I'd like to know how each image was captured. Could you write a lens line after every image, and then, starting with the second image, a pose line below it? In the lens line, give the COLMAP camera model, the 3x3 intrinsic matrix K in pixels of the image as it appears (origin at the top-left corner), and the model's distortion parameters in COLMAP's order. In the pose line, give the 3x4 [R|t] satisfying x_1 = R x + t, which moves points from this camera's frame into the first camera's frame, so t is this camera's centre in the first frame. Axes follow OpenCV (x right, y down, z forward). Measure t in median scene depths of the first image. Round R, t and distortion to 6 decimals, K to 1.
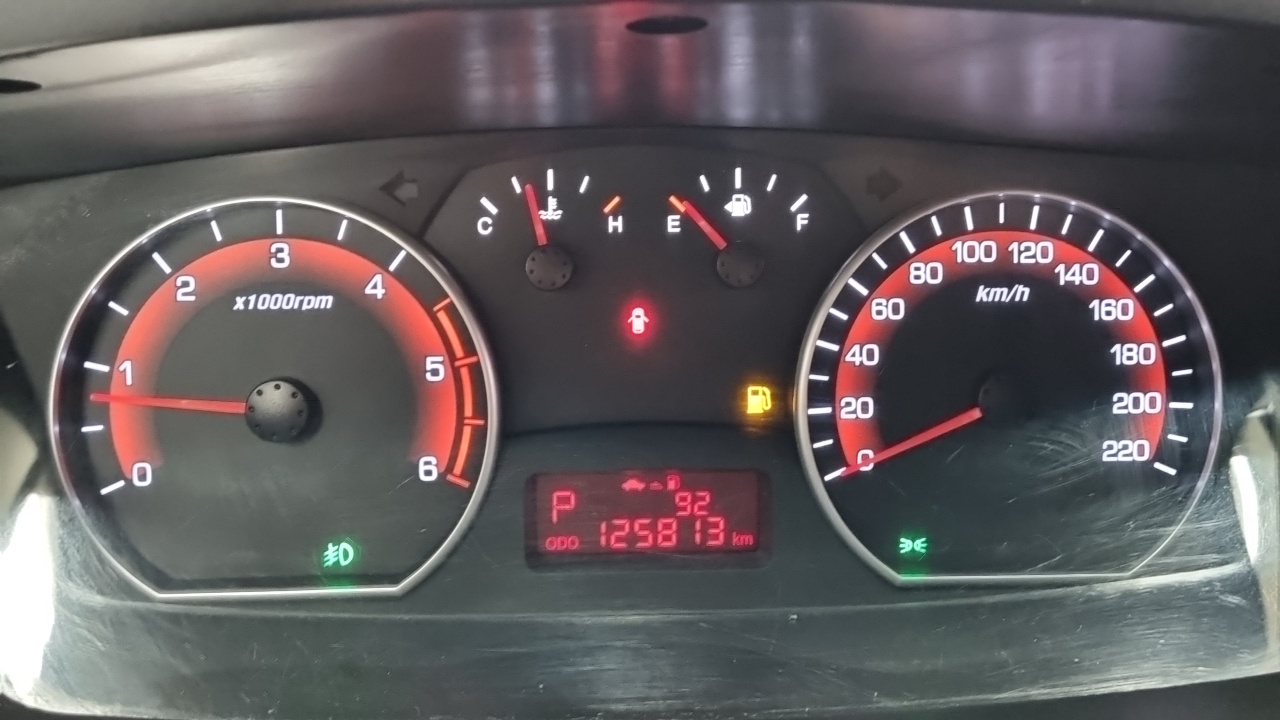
lens RADIAL K [[995.0, 0, 635.1], [0, 995.0, 328.9], [0, 0, 1]] dist [0.033334, 0.002733]
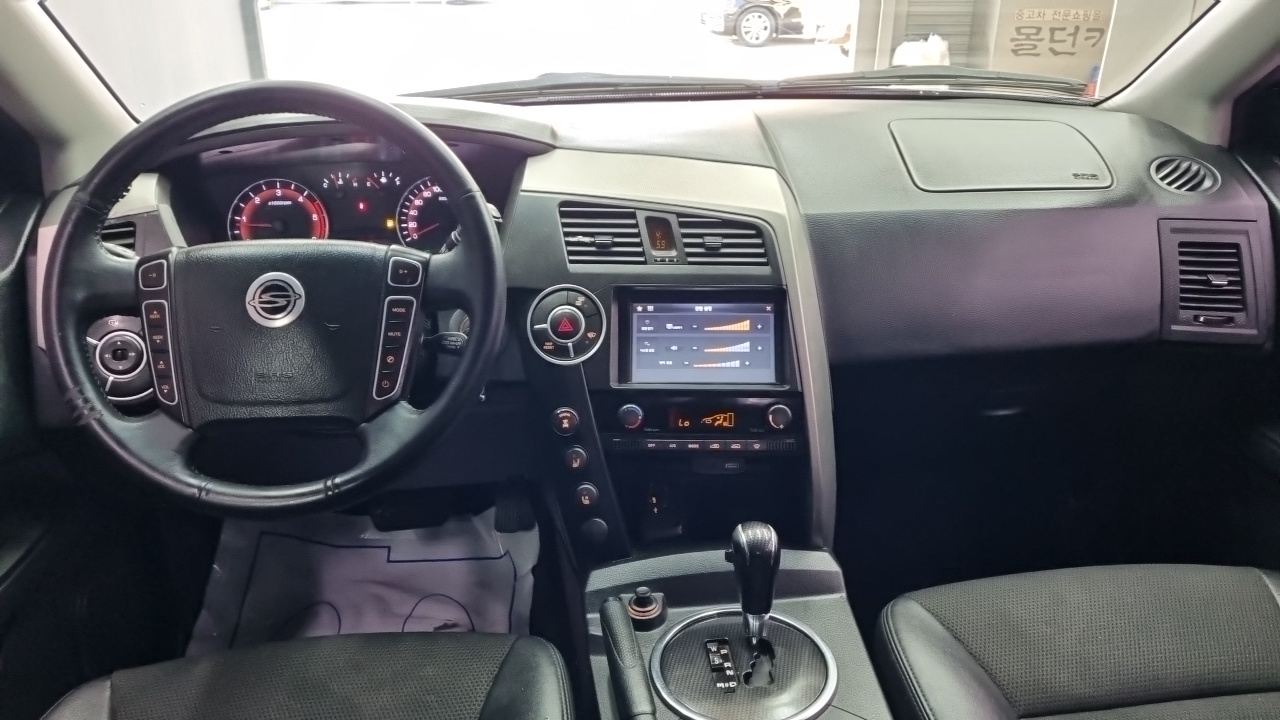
lens RADIAL K [[995.0, 0, 653.4], [0, 995.0, 348.6], [0, 0, 1]] dist [0.033334, 0.002733]
pose [[0.995740, -0.036032, 0.084870, 0.905764], [0.038802, 0.998759, -0.031208, 0.823188], [-0.083640, 0.034368, 0.995903, -3.555747]]
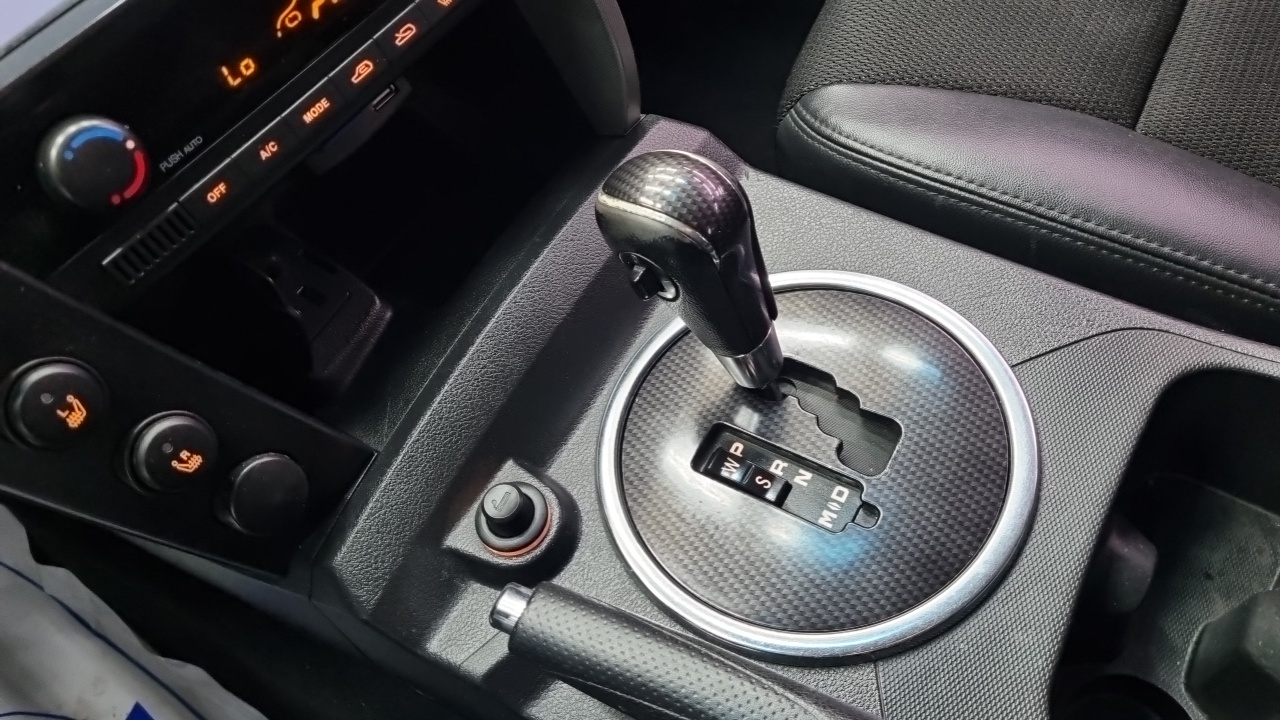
lens RADIAL K [[995.0, 0, 641.0], [0, 995.0, 352.4], [0, 0, 1]] dist [0.033334, 0.002733]
pose [[0.533626, -0.750603, 0.389664, 0.868792], [0.499493, 0.651523, 0.570986, 0.765591], [-0.682459, -0.110059, 0.722591, -0.866963]]
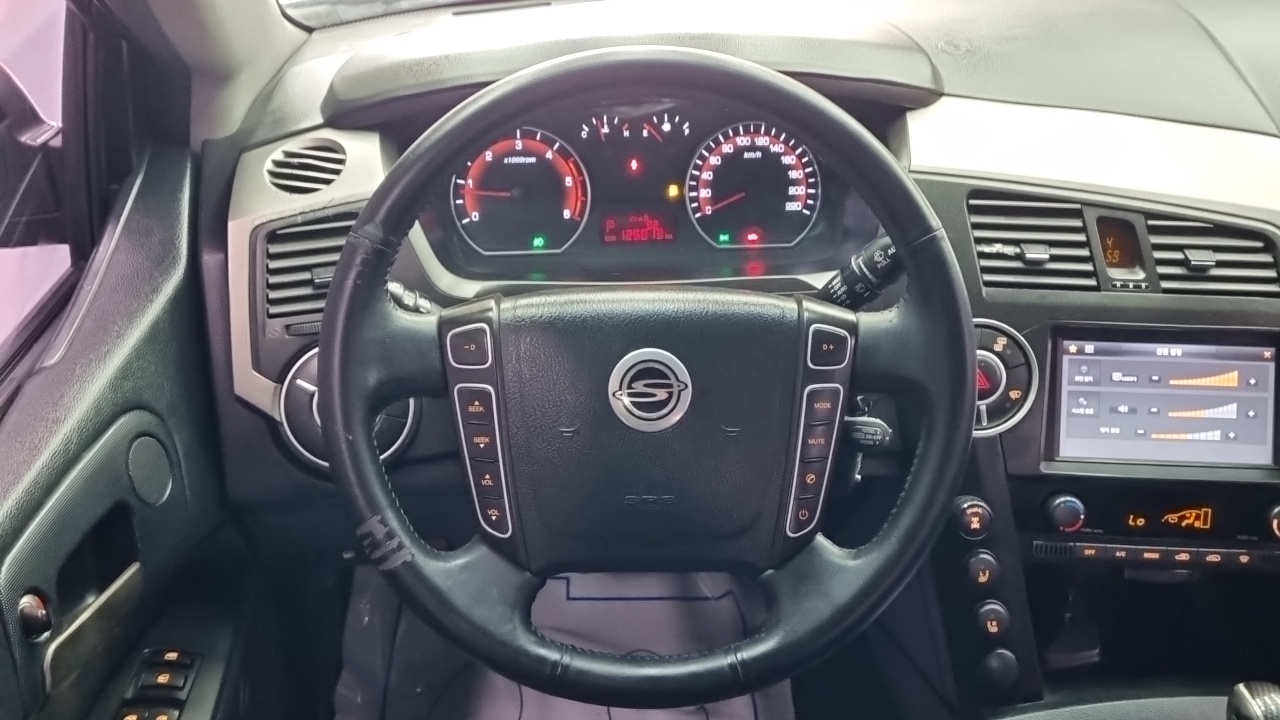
lens RADIAL K [[1327.0, 0, 633.4], [0, 1327.0, 334.3], [0, 0, 1]] dist [0.023992, 0.000000]
pose [[0.998670, -0.016565, 0.048824, -0.207581], [0.011721, 0.995128, 0.097887, 0.110455], [-0.050208, -0.097185, 0.993999, -3.121336]]
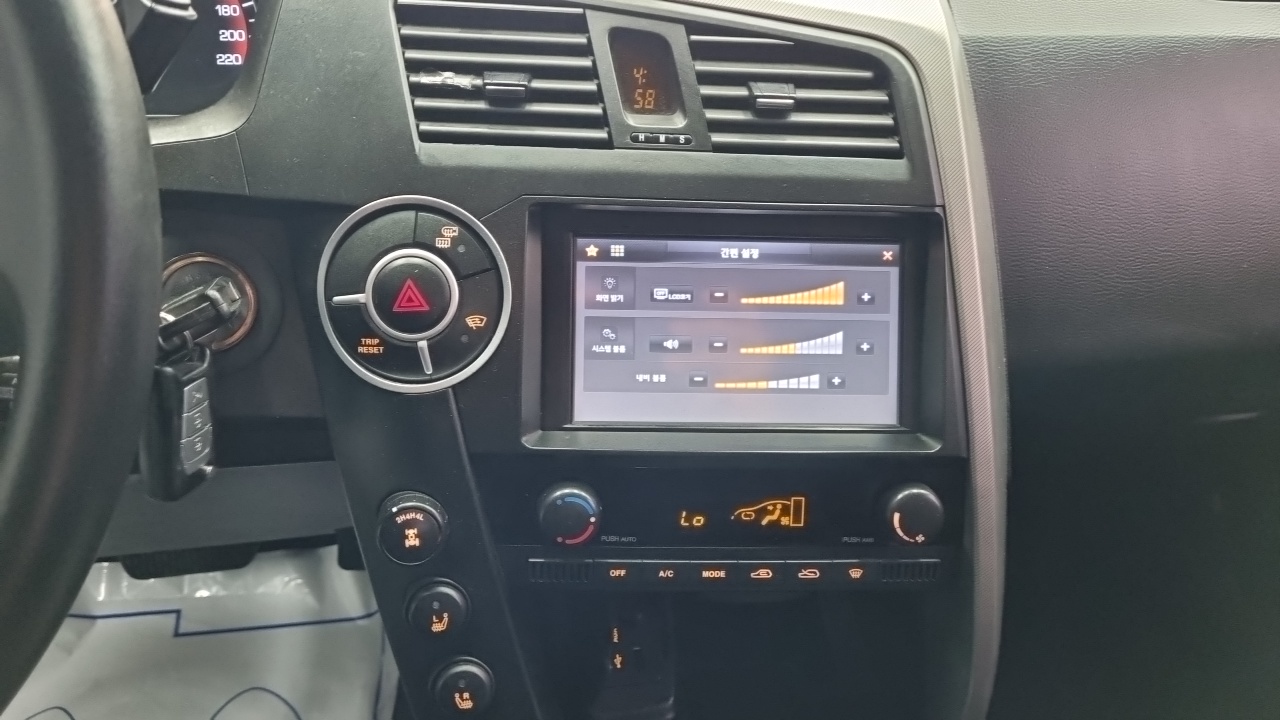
lens RADIAL K [[995.0, 0, 648.7], [0, 995.0, 341.7], [0, 0, 1]] dist [0.033334, 0.002733]
pose [[0.988418, -0.037456, 0.147059, 1.035894], [0.021007, 0.993503, 0.111847, 0.494989], [-0.150293, -0.107462, 0.982784, -1.246344]]
